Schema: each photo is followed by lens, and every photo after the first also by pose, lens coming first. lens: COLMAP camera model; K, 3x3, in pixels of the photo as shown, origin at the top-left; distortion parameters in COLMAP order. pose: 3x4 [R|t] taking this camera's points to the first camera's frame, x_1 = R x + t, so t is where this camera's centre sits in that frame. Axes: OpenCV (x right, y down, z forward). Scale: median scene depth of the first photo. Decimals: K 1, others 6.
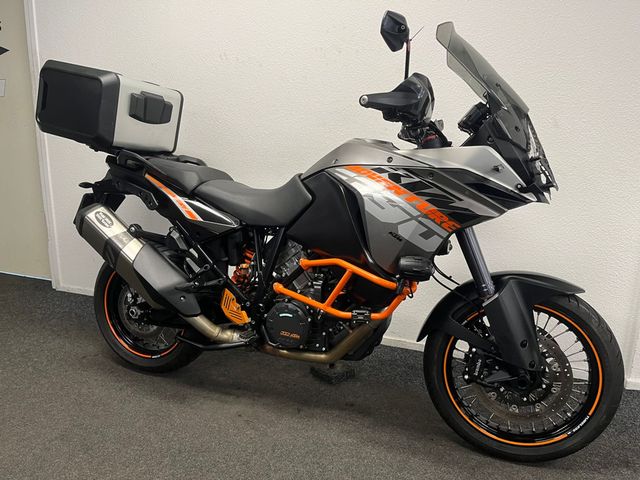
lens RADIAL K [[491.9, 0, 318.2], [0, 491.9, 237.4], [0, 0, 1]] dist [0.052861, -0.061543]
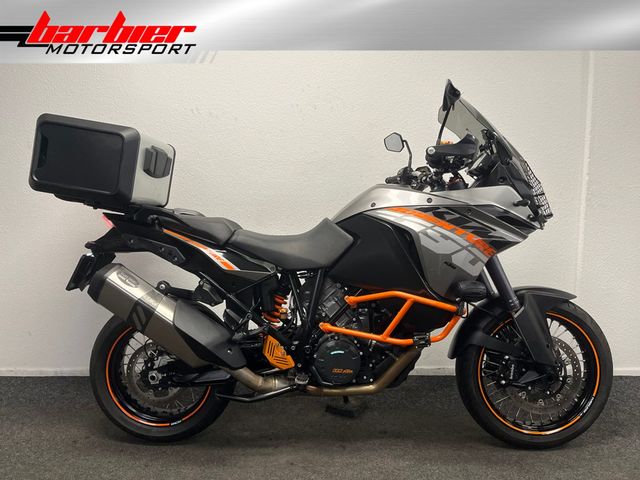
lens RADIAL K [[491.9, 0, 315.9], [0, 491.9, 231.0], [0, 0, 1]] dist [0.052861, -0.061543]
pose [[0.947105, -0.067333, 0.313781, -0.423349], [0.100327, 0.990858, -0.090199, -0.007602], [-0.304839, 0.116908, 0.945202, -0.005979]]
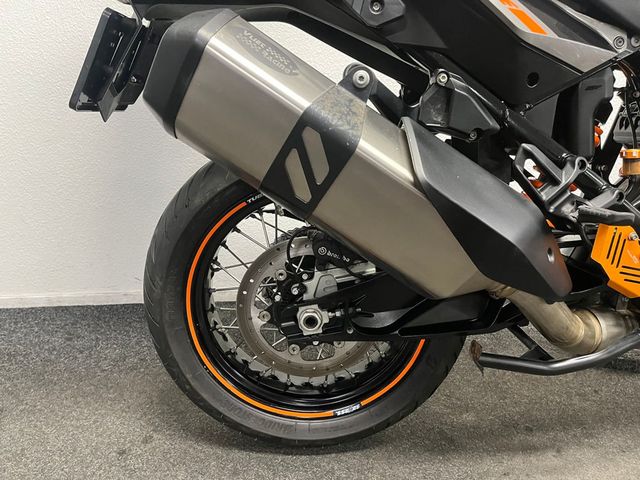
lens RADIAL K [[491.9, 0, 318.4], [0, 491.9, 242.5], [0, 0, 1]] dist [0.052861, -0.061543]
pose [[0.924438, -0.148363, 0.351288, -0.584952], [0.113104, 0.986435, 0.118971, 0.054343], [-0.364173, -0.070249, 0.928678, 0.760654]]
